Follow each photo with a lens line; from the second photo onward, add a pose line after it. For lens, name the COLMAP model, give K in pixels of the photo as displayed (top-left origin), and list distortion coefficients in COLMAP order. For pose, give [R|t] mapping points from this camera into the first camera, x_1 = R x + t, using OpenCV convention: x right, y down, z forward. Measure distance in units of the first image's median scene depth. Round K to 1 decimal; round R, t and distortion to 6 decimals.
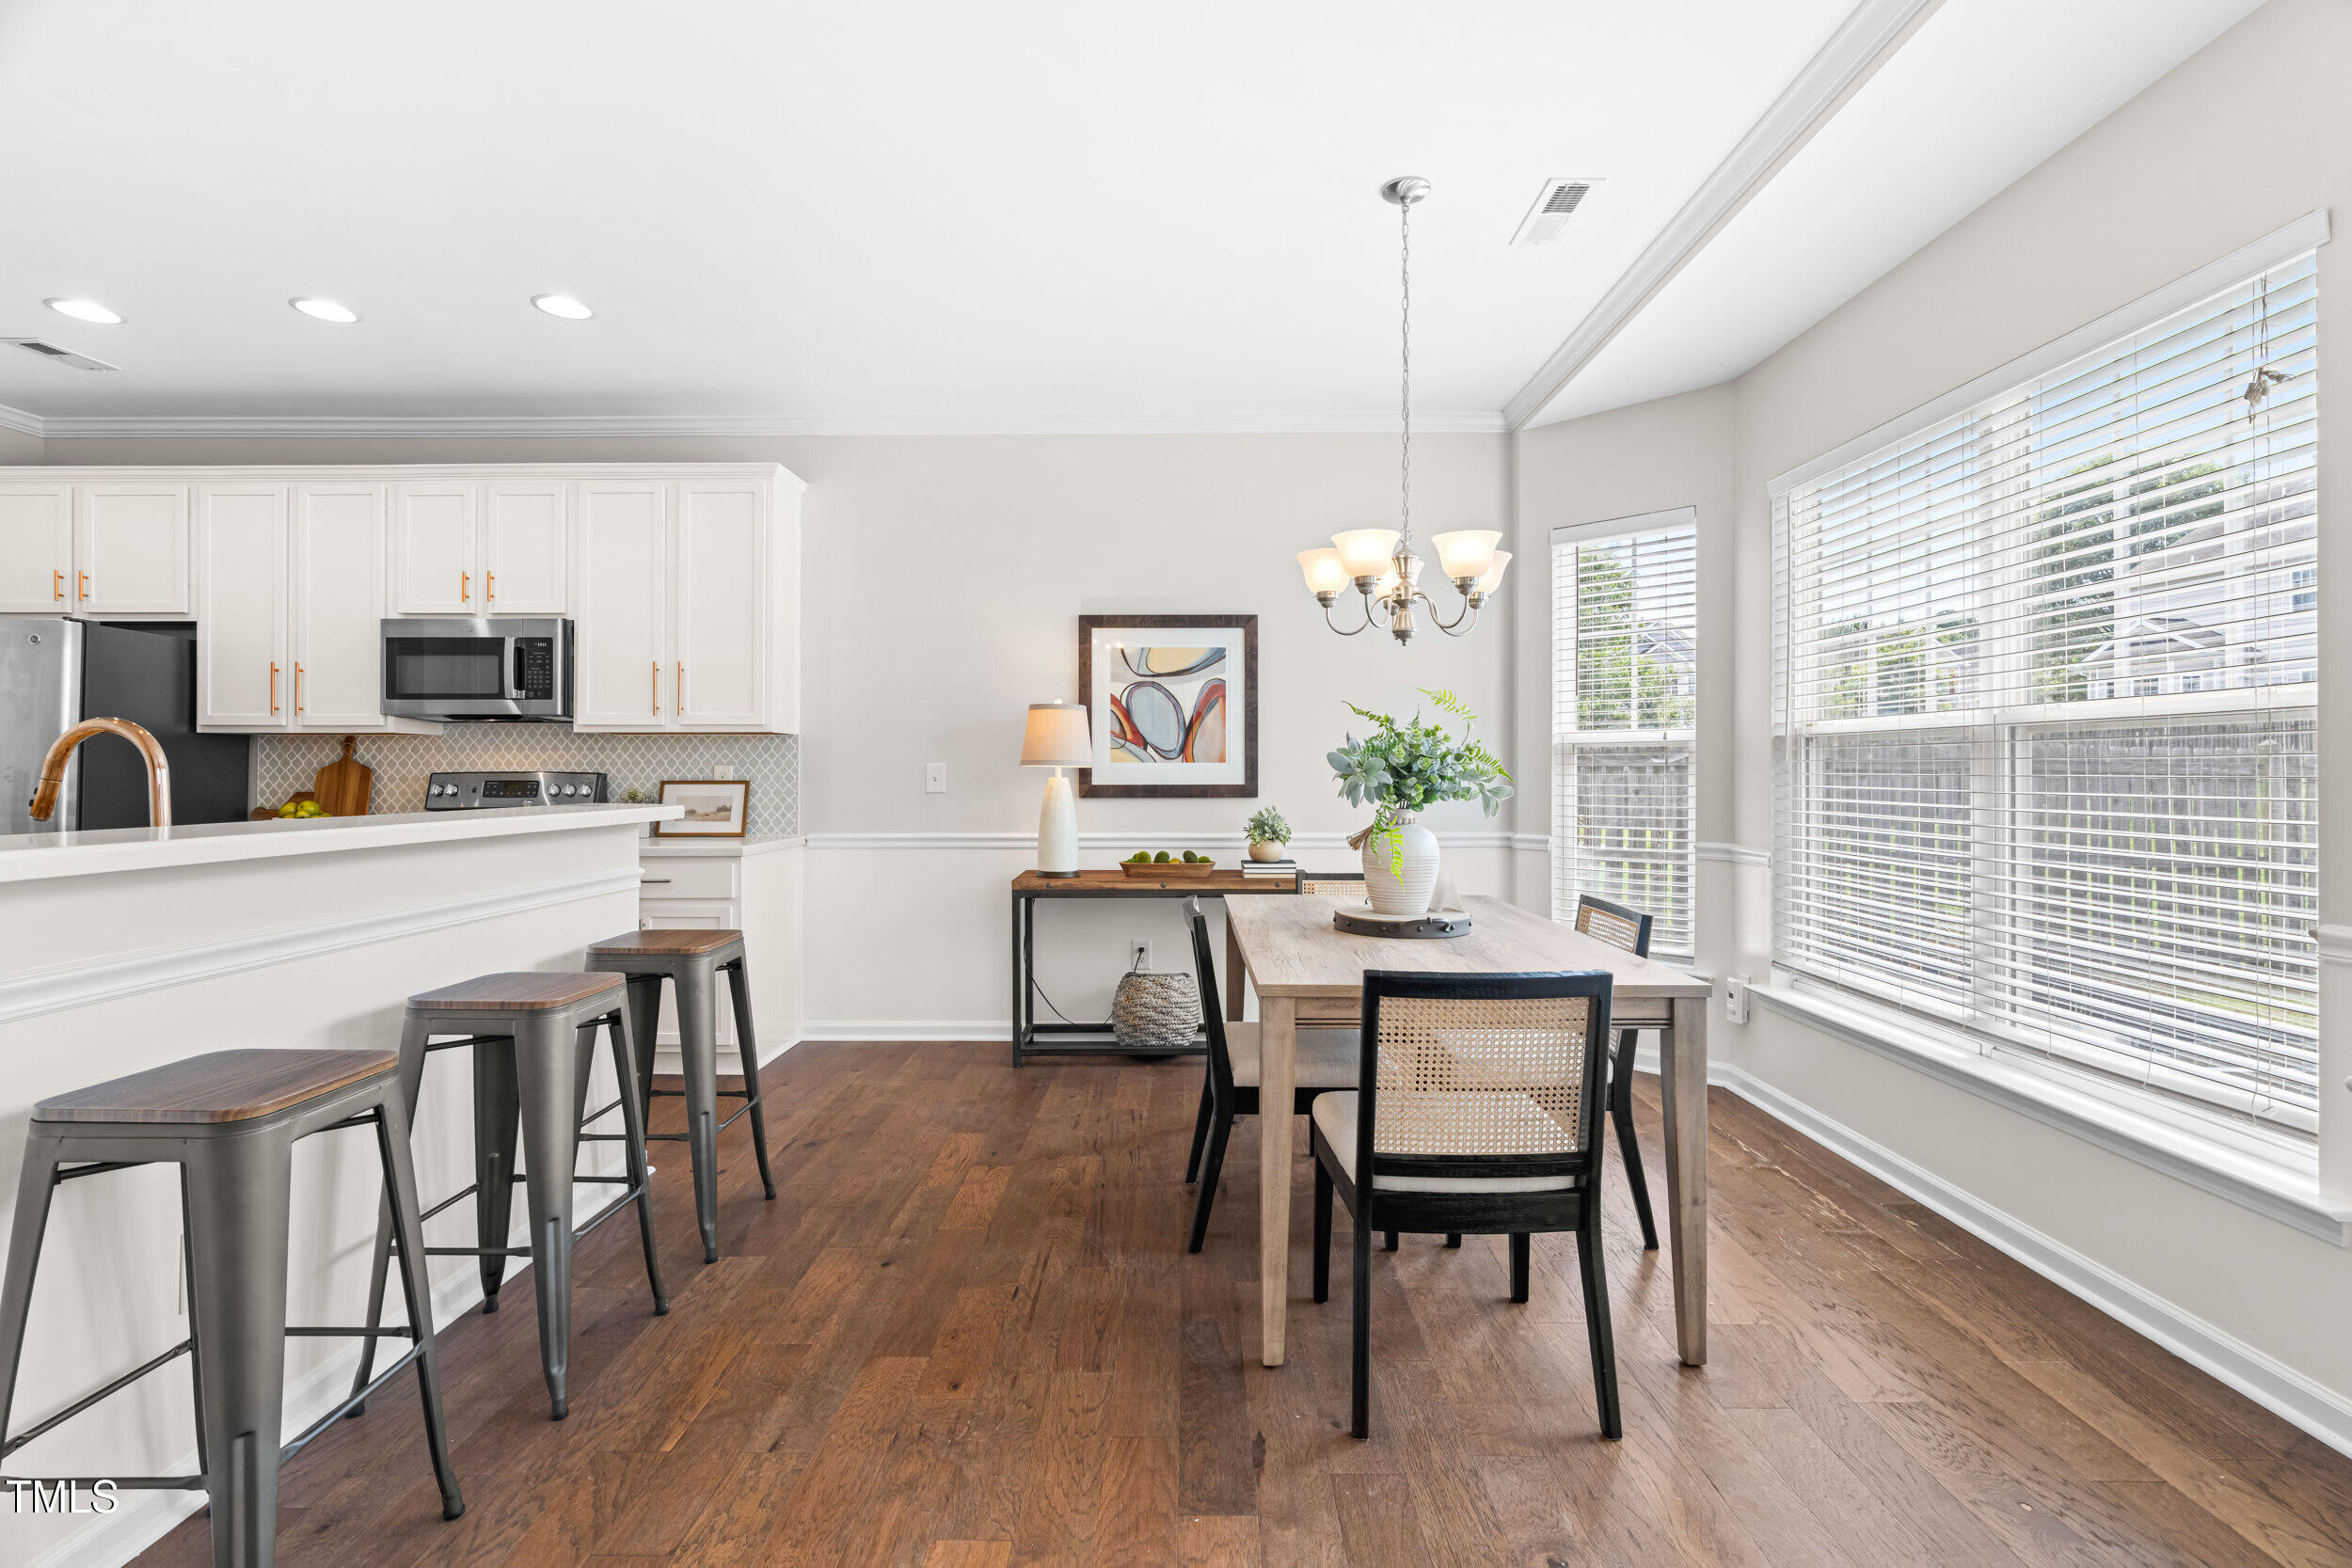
lens RADIAL K [[1063.8, 0, 1171.7], [0, 1063.8, 771.8], [0, 0, 1]] dist [-0.010222, 0.004210]
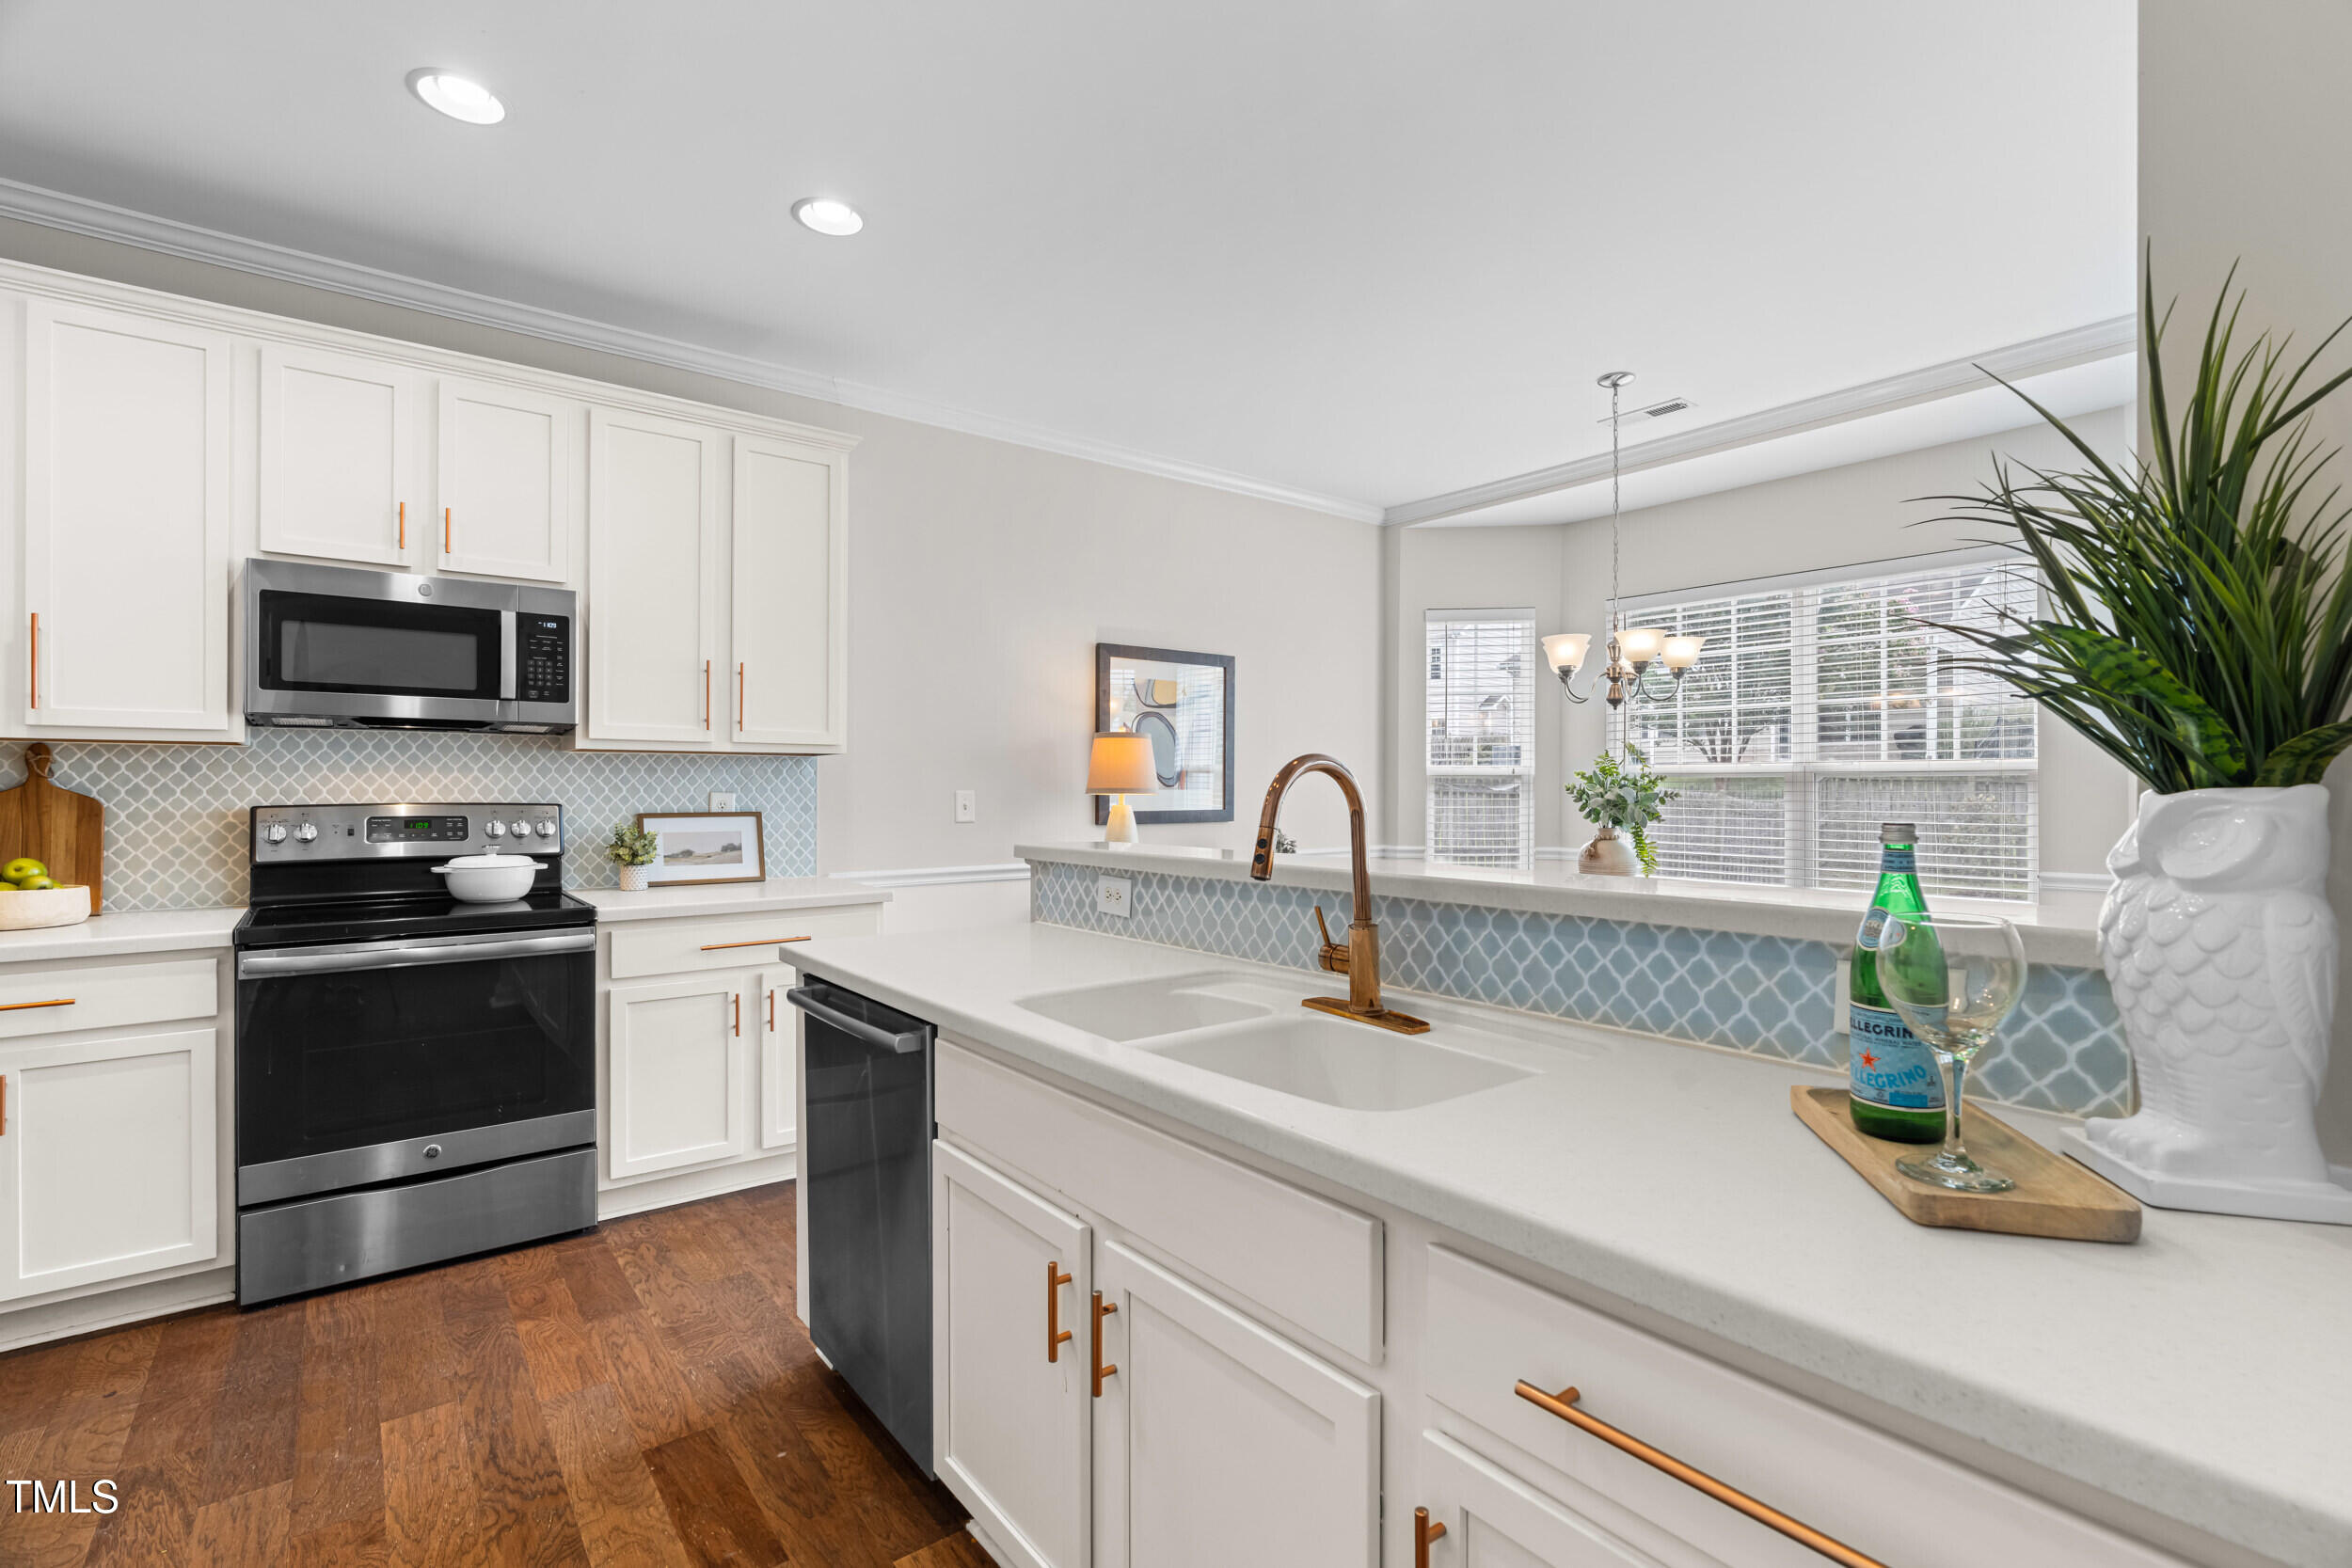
lens RADIAL K [[1063.8, 0, 1179.9], [0, 1063.8, 790.1], [0, 0, 1]] dist [-0.010222, 0.004210]
pose [[0.781189, -0.000615, 0.624294, -0.663590], [-0.000113, 0.999999, 0.001126, -0.009388], [-0.624295, -0.000950, 0.781188, 0.168246]]
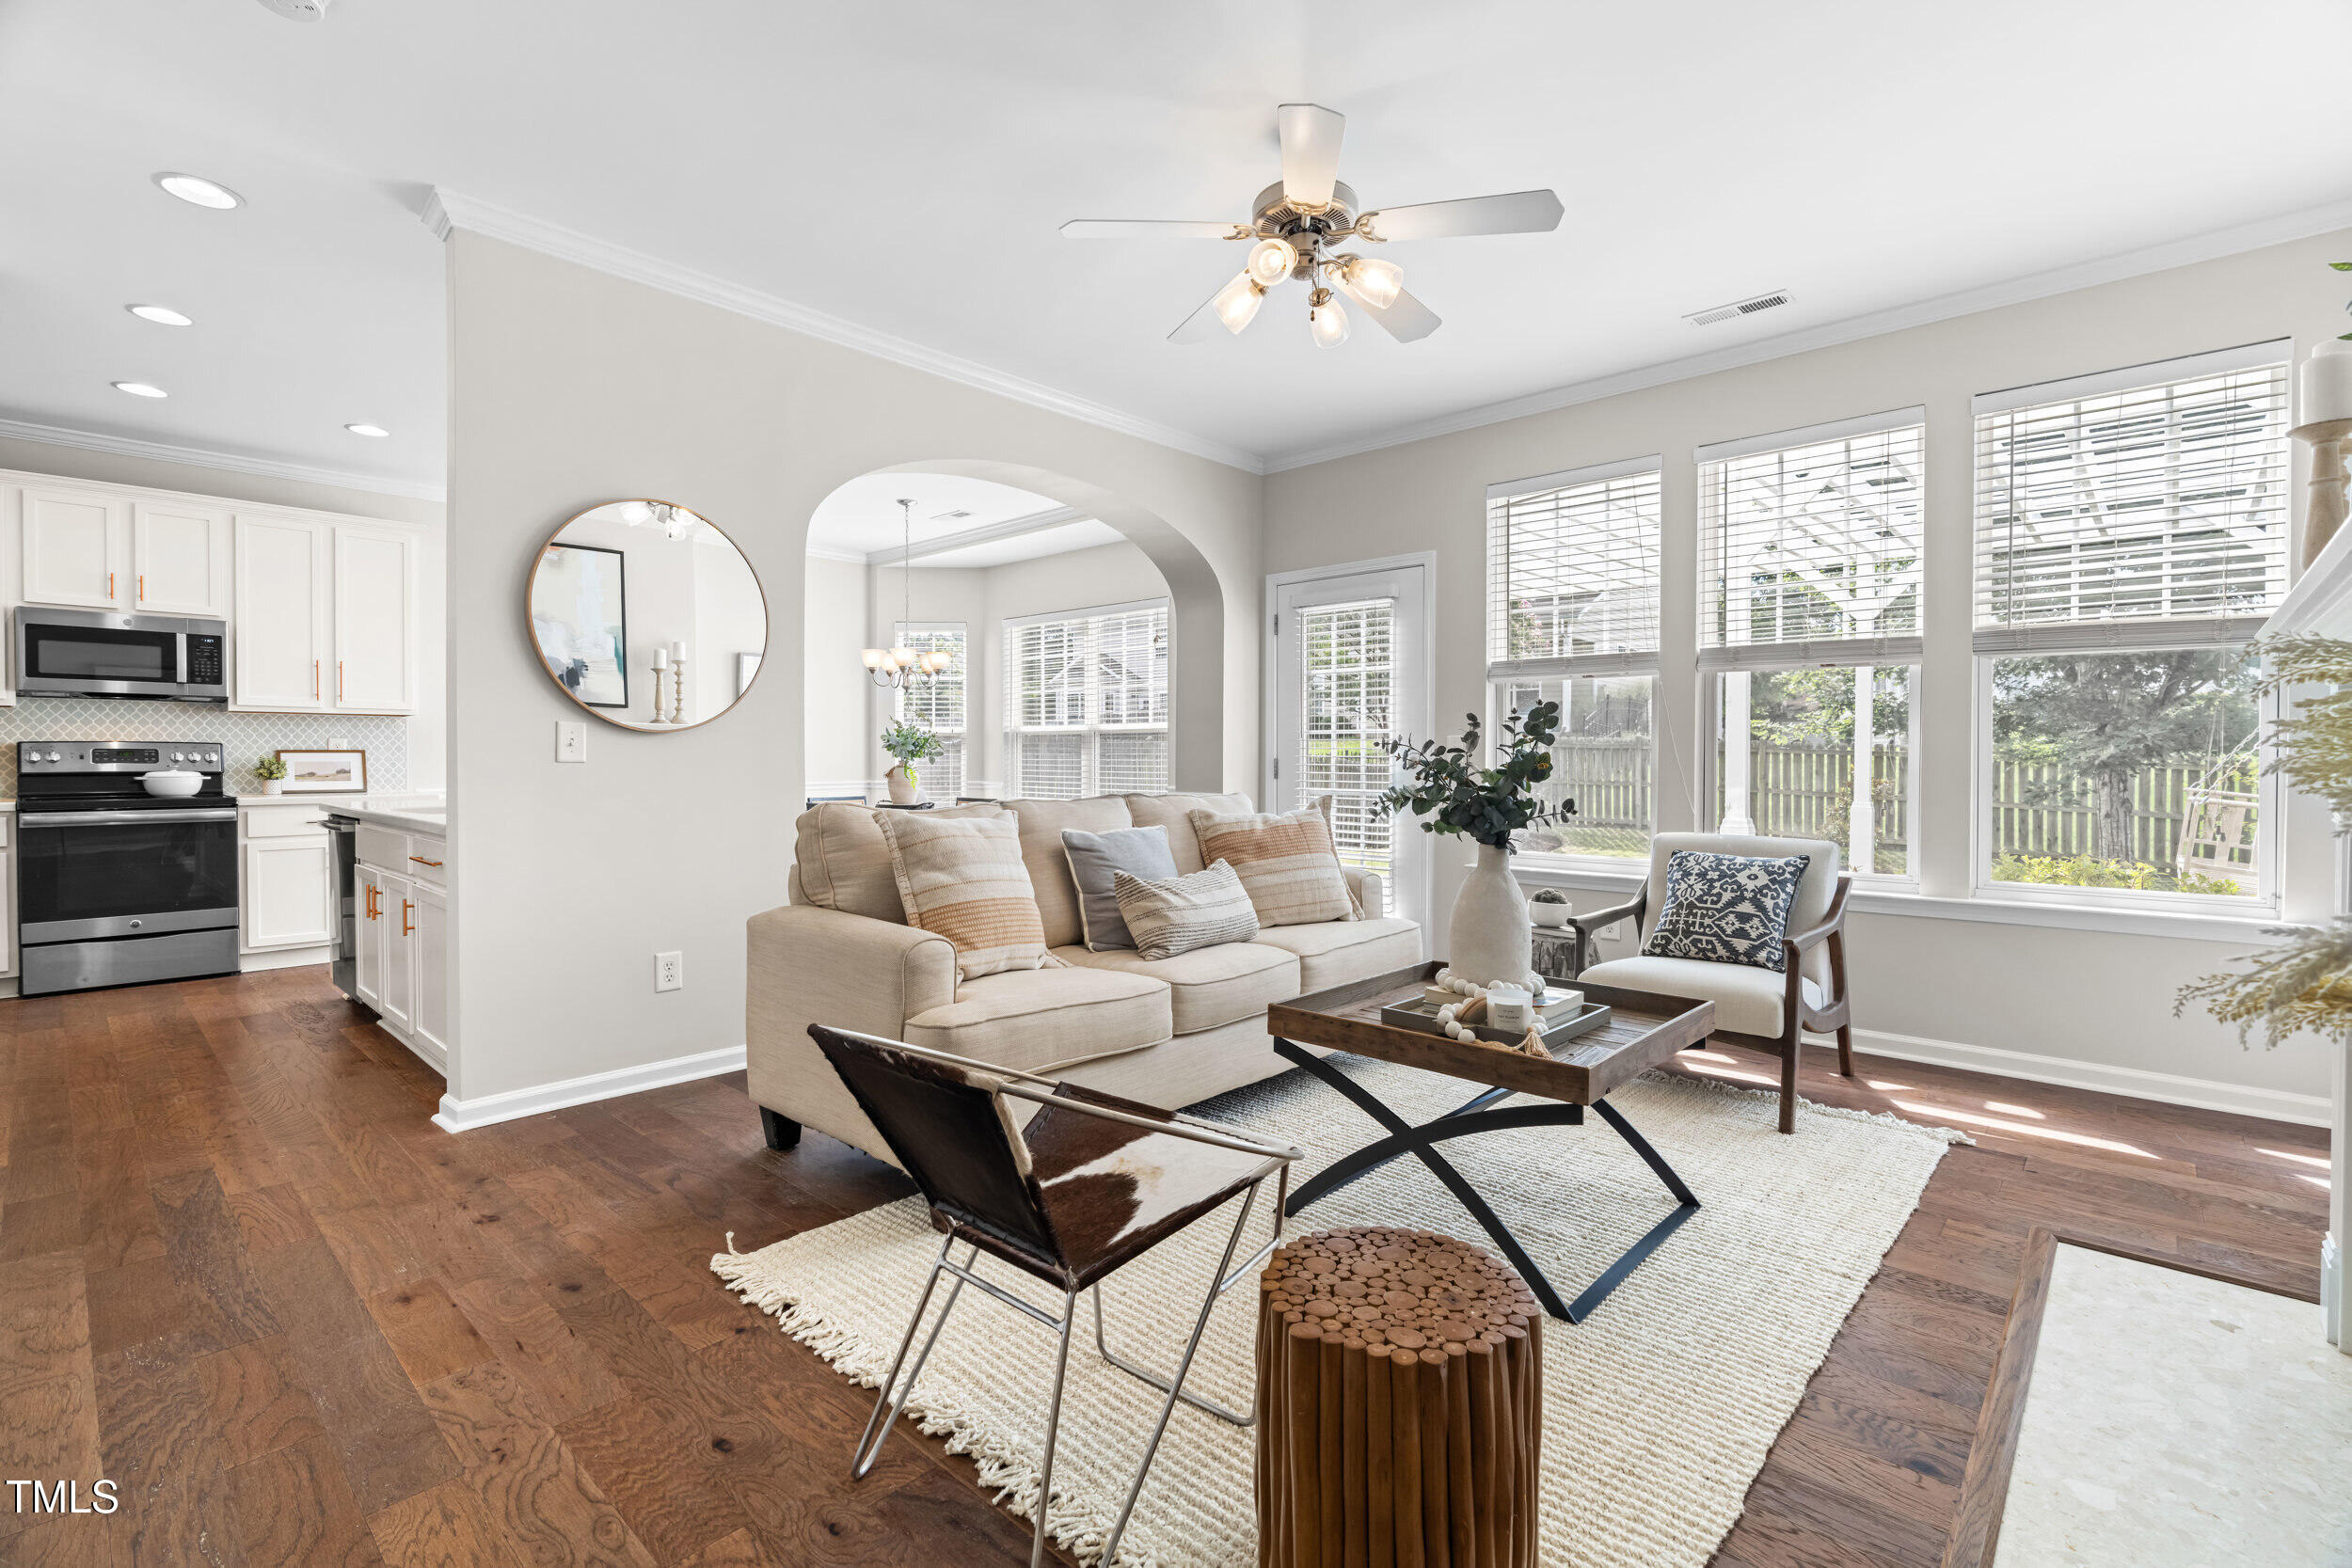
lens RADIAL K [[1063.8, 0, 1185.3], [0, 1063.8, 775.8], [0, 0, 1]] dist [-0.010222, 0.004210]
pose [[0.674058, -0.011193, 0.738594, -0.696011], [0.000753, 0.999895, 0.014465, 0.022135], [-0.738678, -0.009194, 0.673996, -0.669417]]
